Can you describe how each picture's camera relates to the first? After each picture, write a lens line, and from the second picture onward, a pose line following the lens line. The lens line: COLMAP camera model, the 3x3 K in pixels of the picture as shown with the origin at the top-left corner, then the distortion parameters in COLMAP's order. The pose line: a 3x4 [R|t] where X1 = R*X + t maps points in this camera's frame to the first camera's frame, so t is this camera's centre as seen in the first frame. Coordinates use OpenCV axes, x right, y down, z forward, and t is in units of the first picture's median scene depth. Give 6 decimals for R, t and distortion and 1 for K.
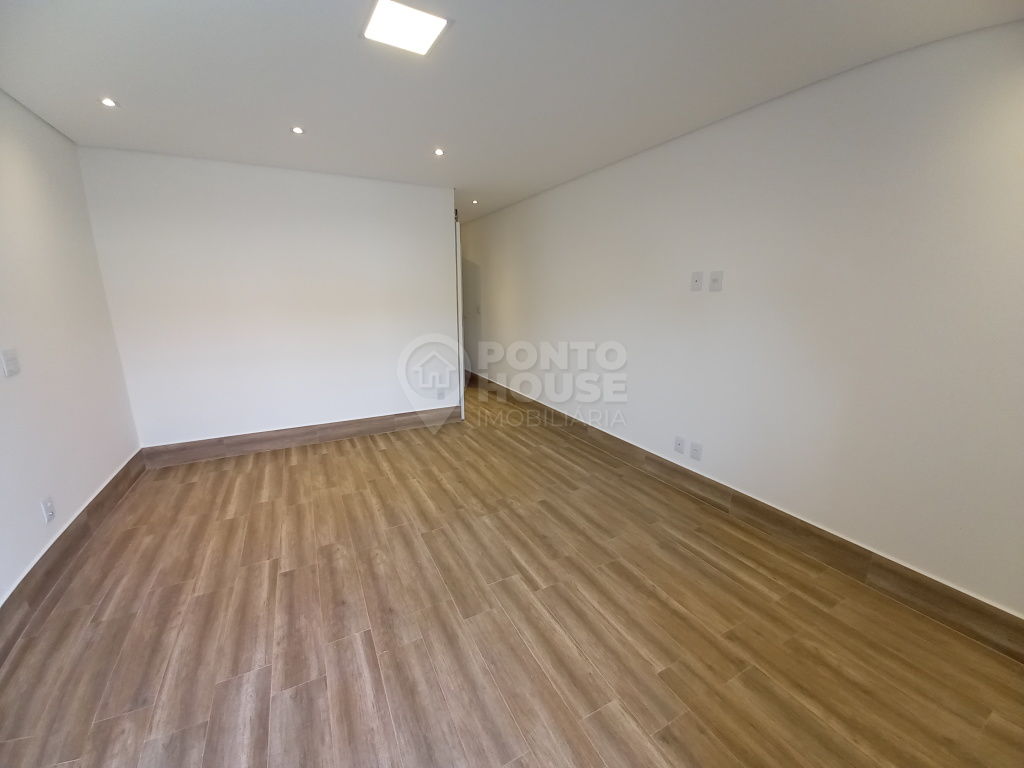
lens RADIAL K [[399.7, 0, 509.8], [0, 399.7, 387.3], [0, 0, 1]] dist [0.012185, -0.013036]
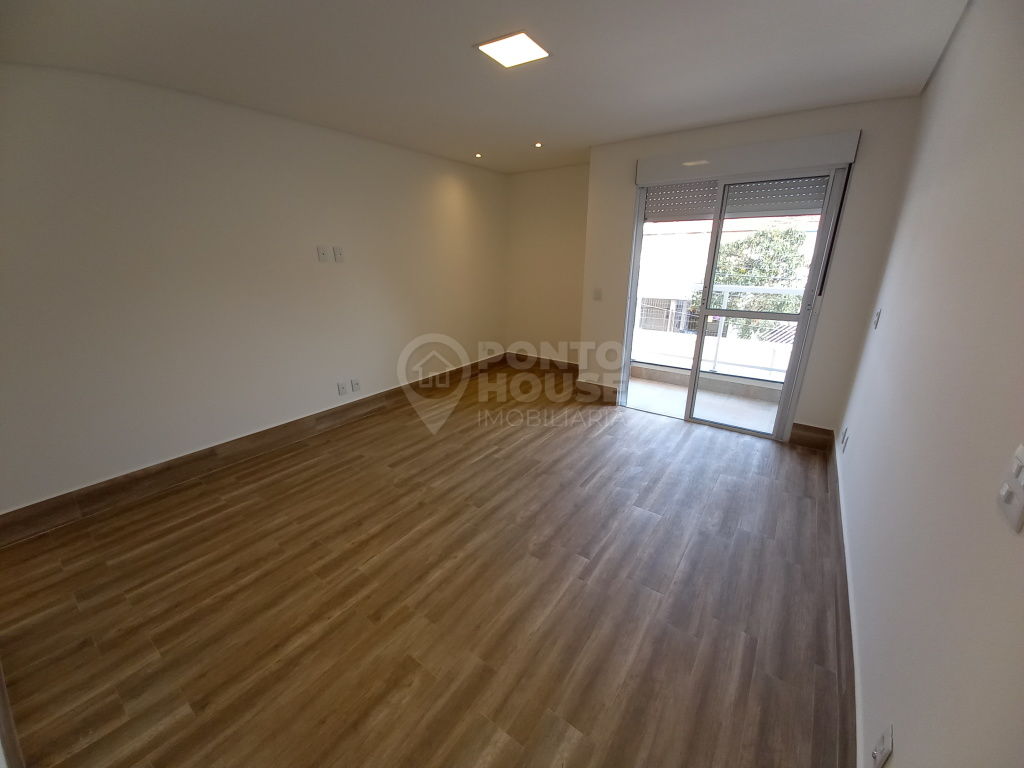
lens RADIAL K [[399.7, 0, 509.8], [0, 399.7, 387.3], [0, 0, 1]] dist [0.012185, -0.013036]
pose [[-0.441472, -0.283077, 0.851452, -0.928870], [0.204962, 0.892027, 0.402839, -0.272457], [-0.873552, 0.352358, -0.335784, 1.040056]]
